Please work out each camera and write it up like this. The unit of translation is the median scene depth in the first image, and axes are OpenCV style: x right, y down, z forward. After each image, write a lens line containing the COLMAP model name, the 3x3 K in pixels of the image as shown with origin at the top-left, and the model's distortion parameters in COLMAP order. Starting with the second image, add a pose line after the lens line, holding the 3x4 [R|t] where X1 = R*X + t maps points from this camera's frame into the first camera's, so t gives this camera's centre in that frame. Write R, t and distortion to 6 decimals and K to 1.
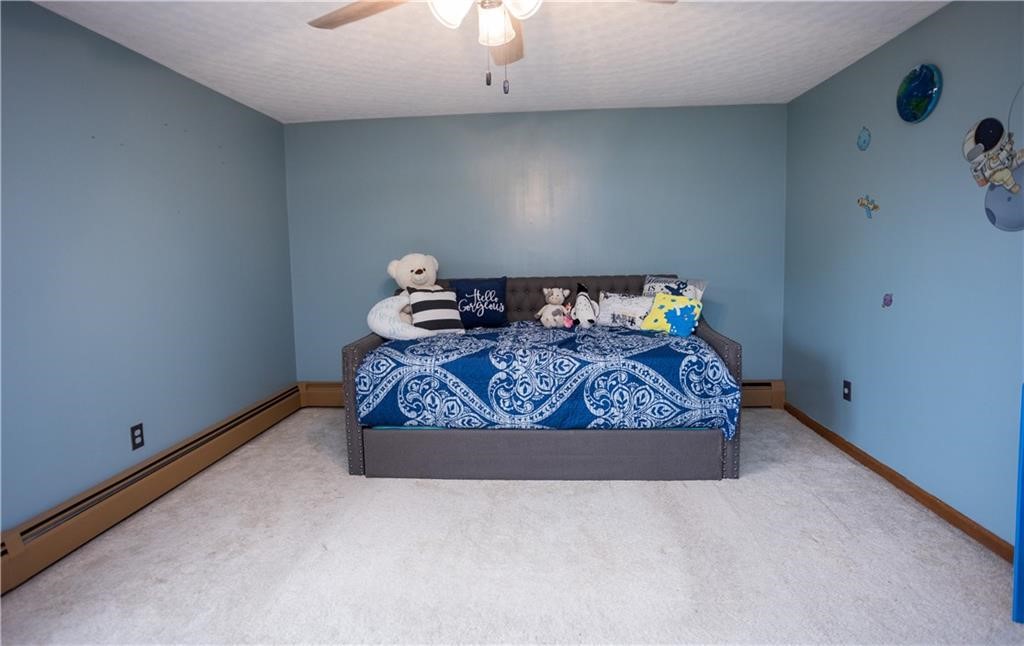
lens RADIAL K [[508.7, 0, 512.1], [0, 508.7, 298.0], [0, 0, 1]] dist [-0.018887, 0.000952]
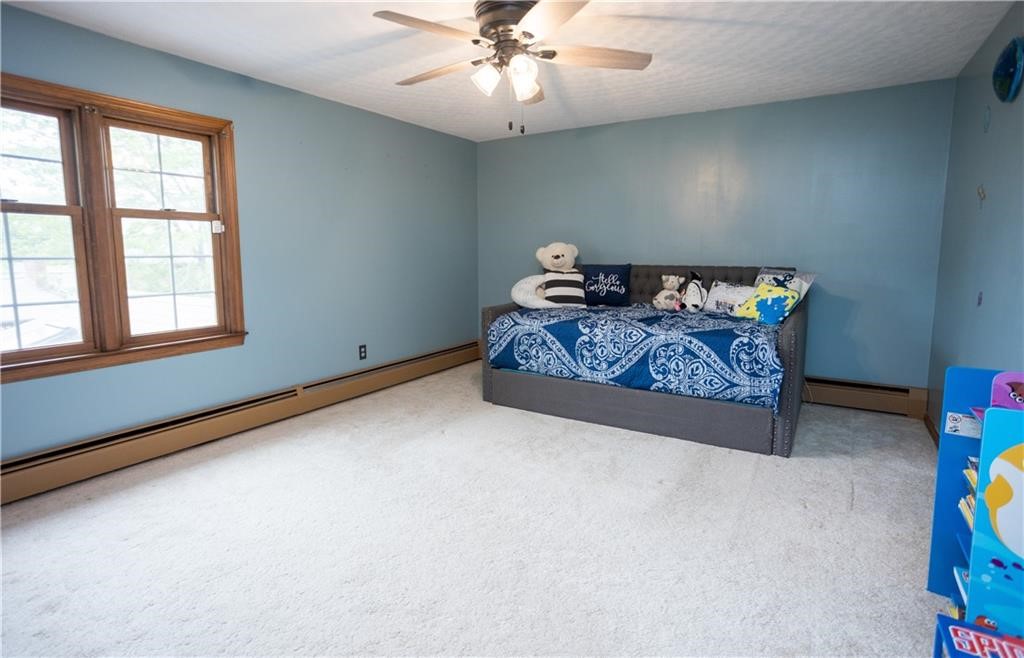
lens RADIAL K [[515.9, 0, 512.1], [0, 515.9, 309.0], [0, 0, 1]] dist [-0.000782, 0.000377]
pose [[0.883402, 0.076180, -0.462382, 0.404047], [-0.060941, 0.996995, 0.047829, 0.028242], [0.464636, -0.014074, 0.885390, -0.221537]]
